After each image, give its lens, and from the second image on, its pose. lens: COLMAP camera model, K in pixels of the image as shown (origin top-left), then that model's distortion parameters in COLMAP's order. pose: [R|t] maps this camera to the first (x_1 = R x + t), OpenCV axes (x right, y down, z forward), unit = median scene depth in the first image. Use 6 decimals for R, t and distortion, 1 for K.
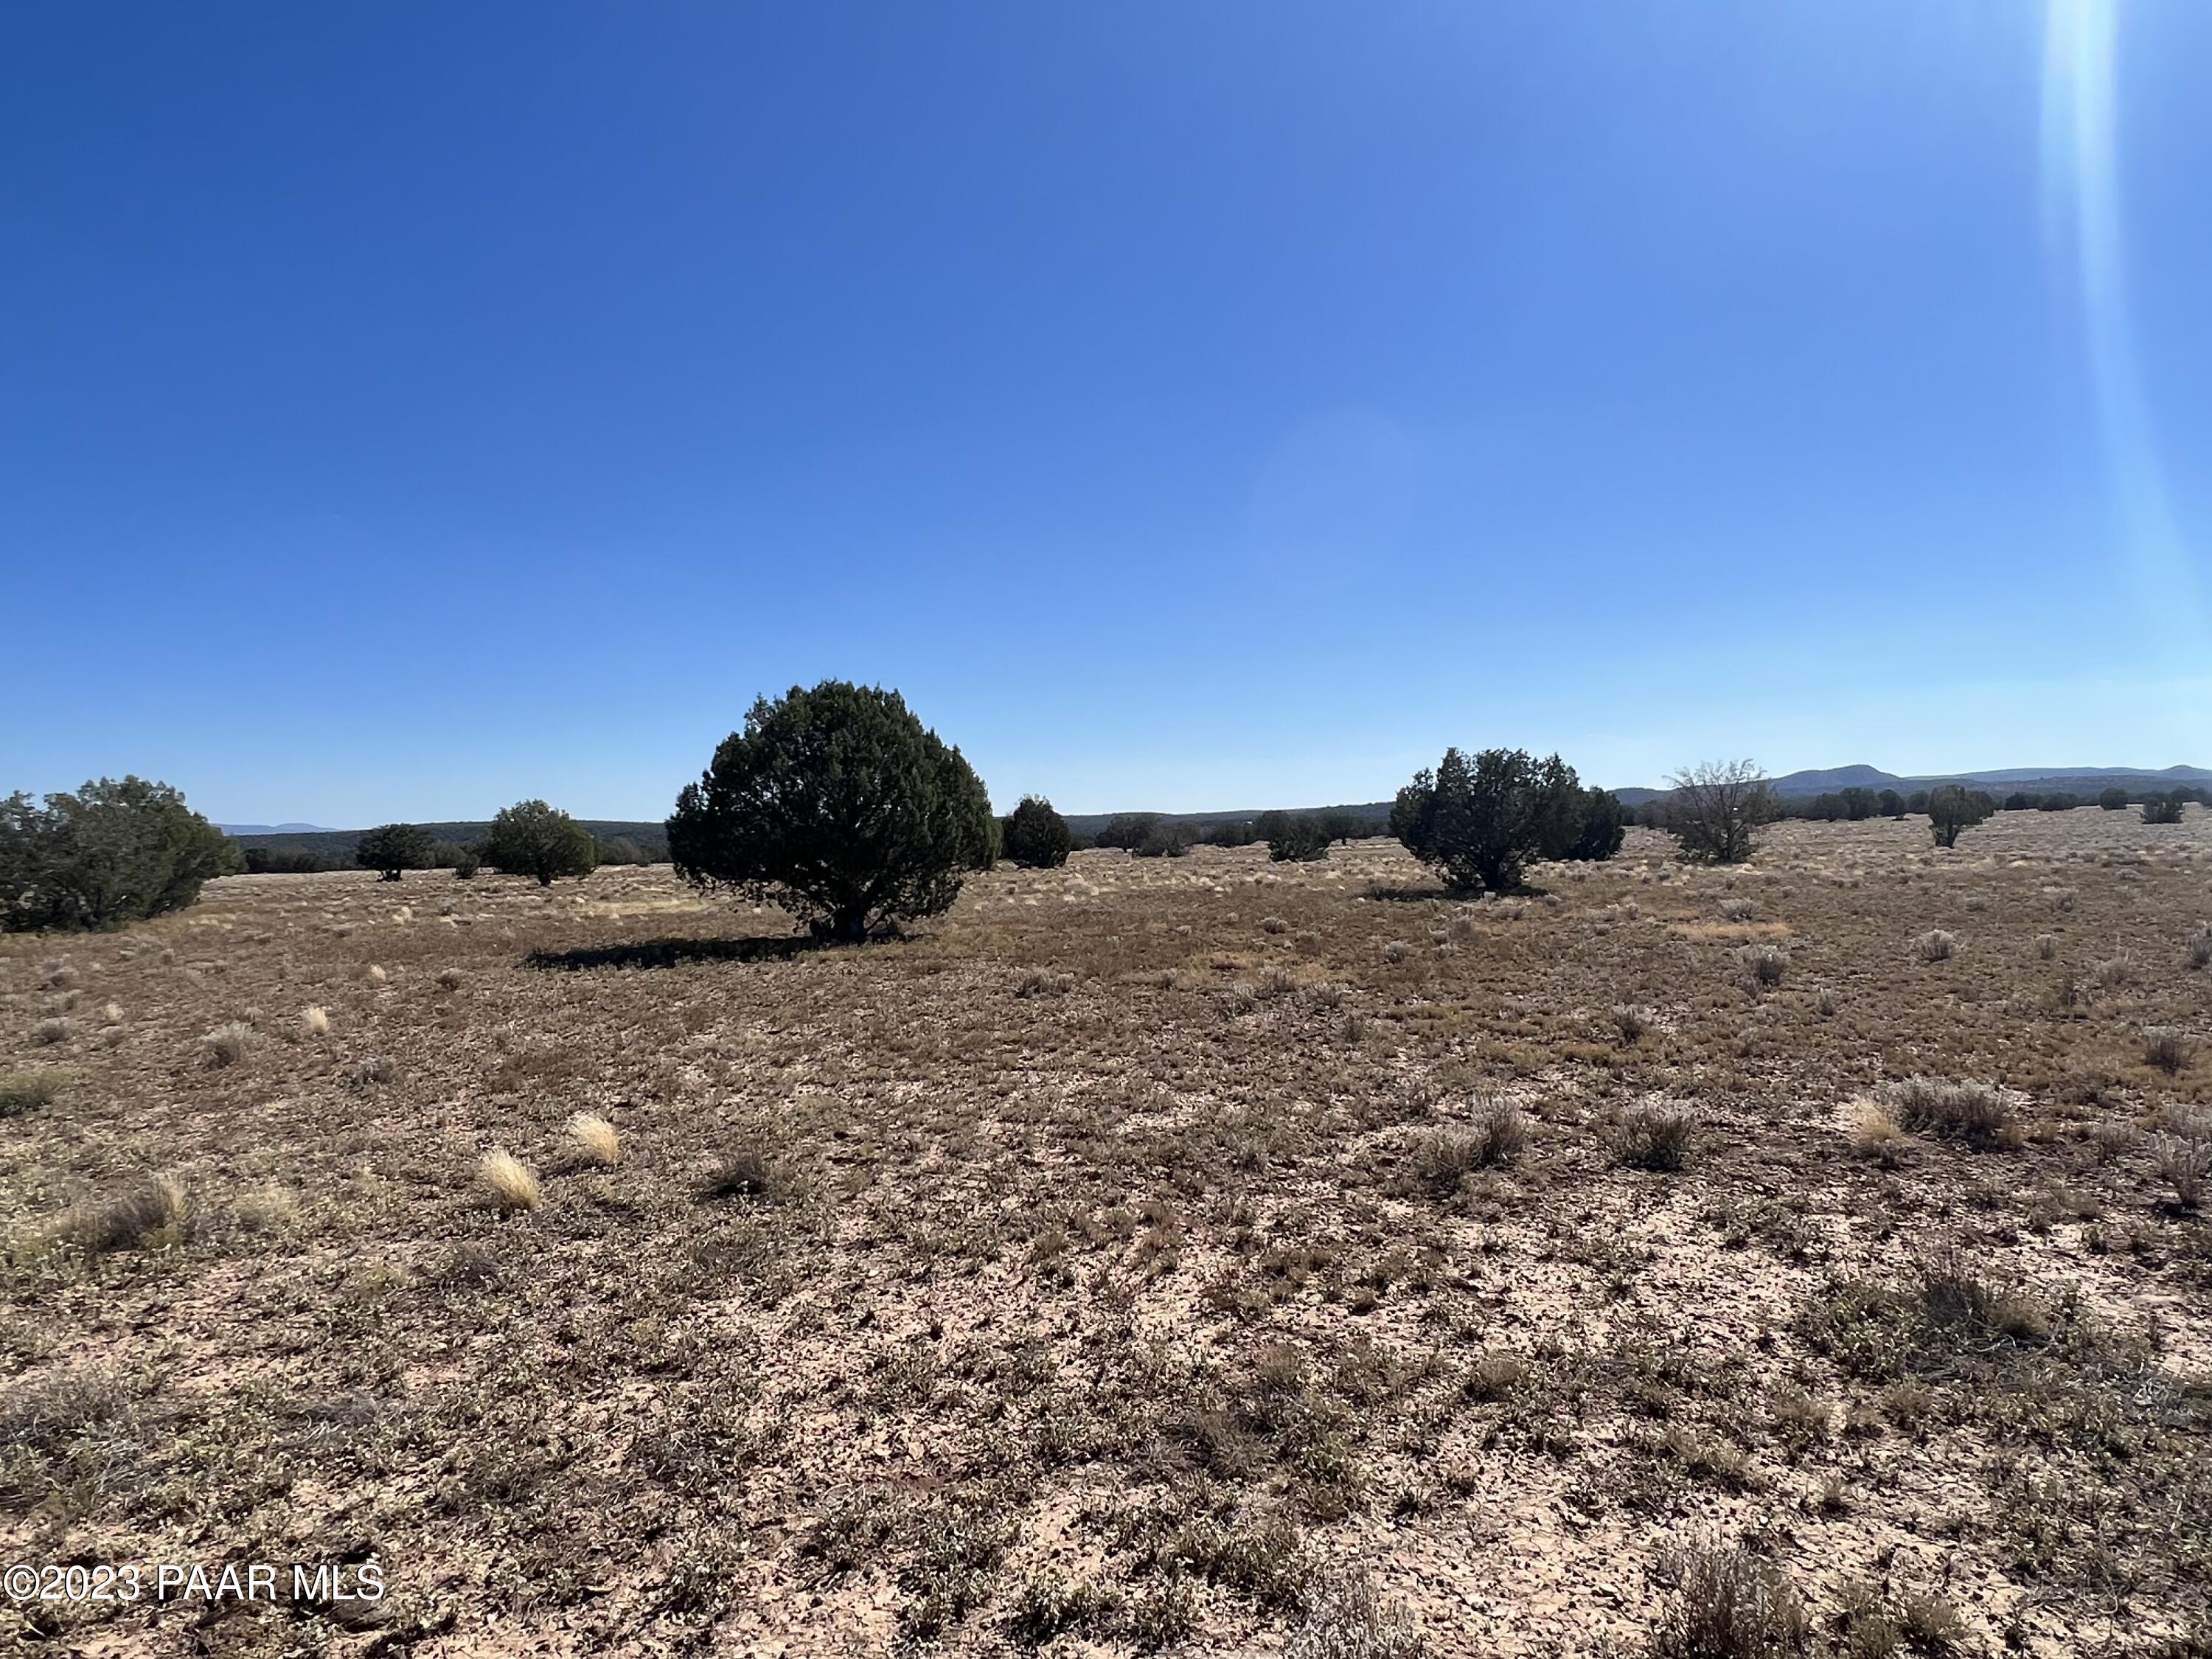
lens RADIAL K [[1368.0, 0, 1091.5], [0, 1368.0, 814.3], [0, 0, 1]] dist [-0.015087, 0.000008]
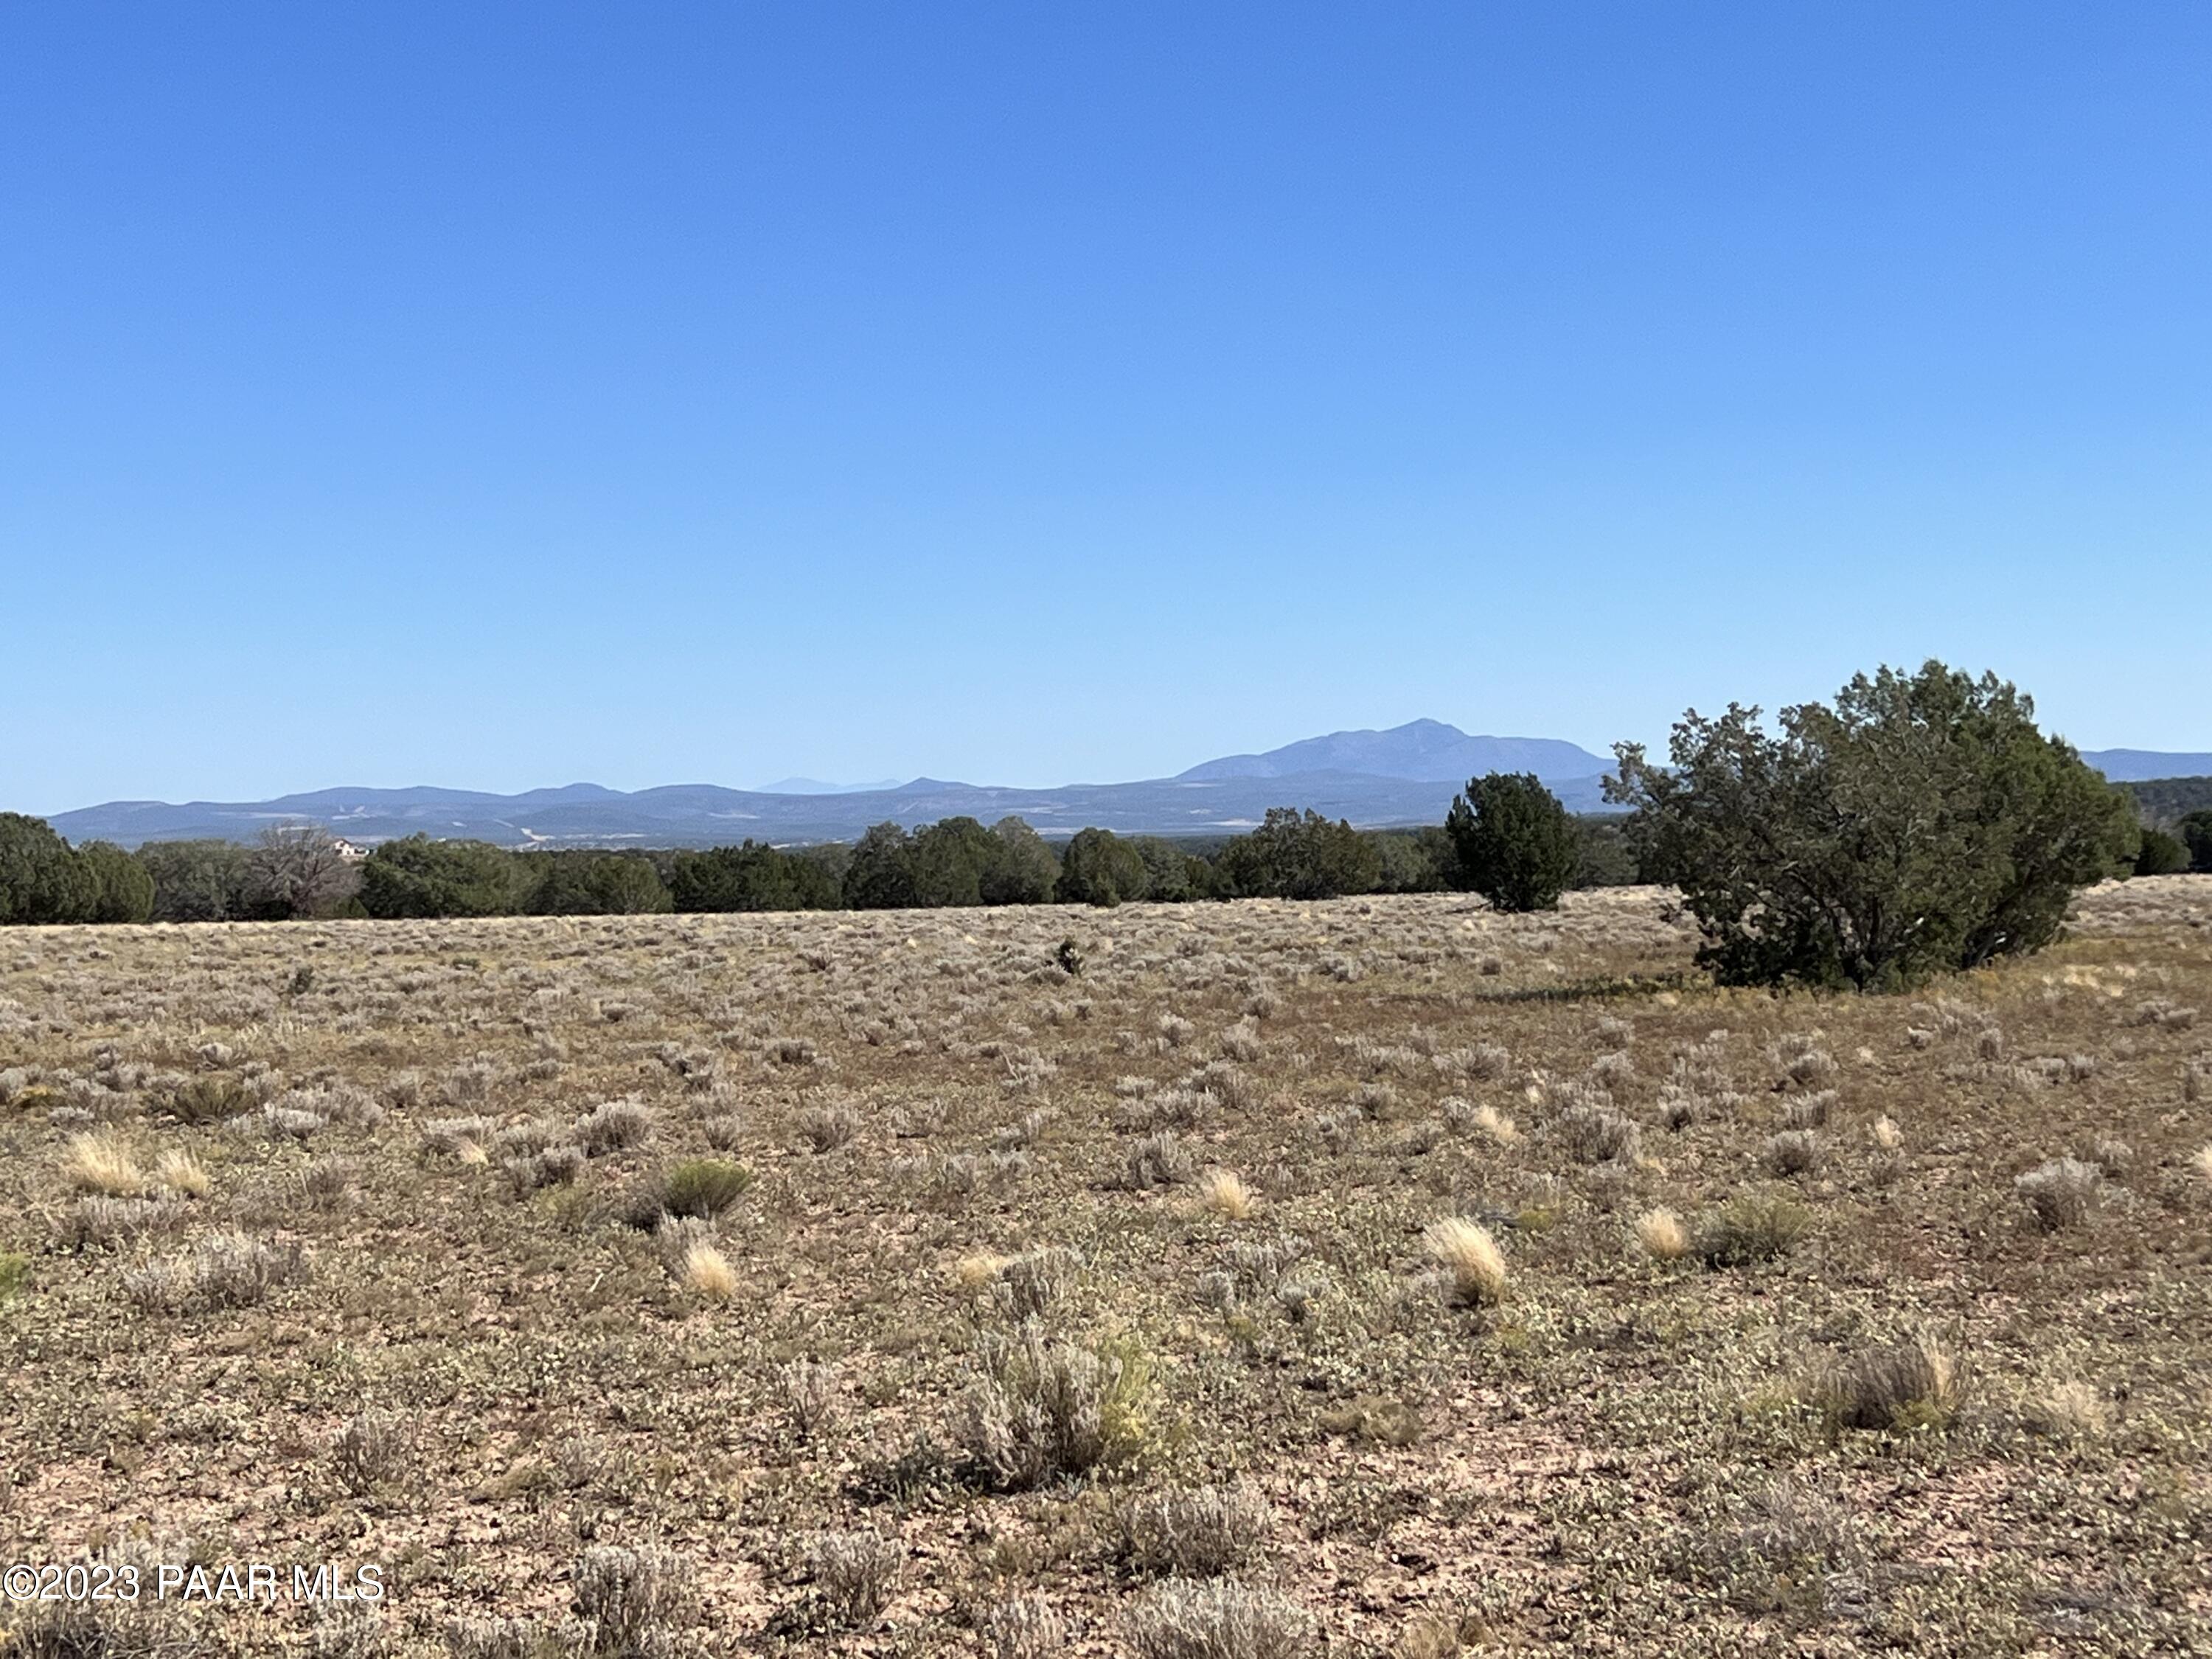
lens RADIAL K [[3788.3, 0, 1105.5], [0, 3788.3, 825.4], [0, 0, 1]] dist [0.074160, 0.000000]
pose [[0.671640, 0.007104, -0.740843, 0.176134], [0.014290, 0.999644, 0.022541, -0.013792], [0.740740, -0.025726, 0.671300, -0.224209]]
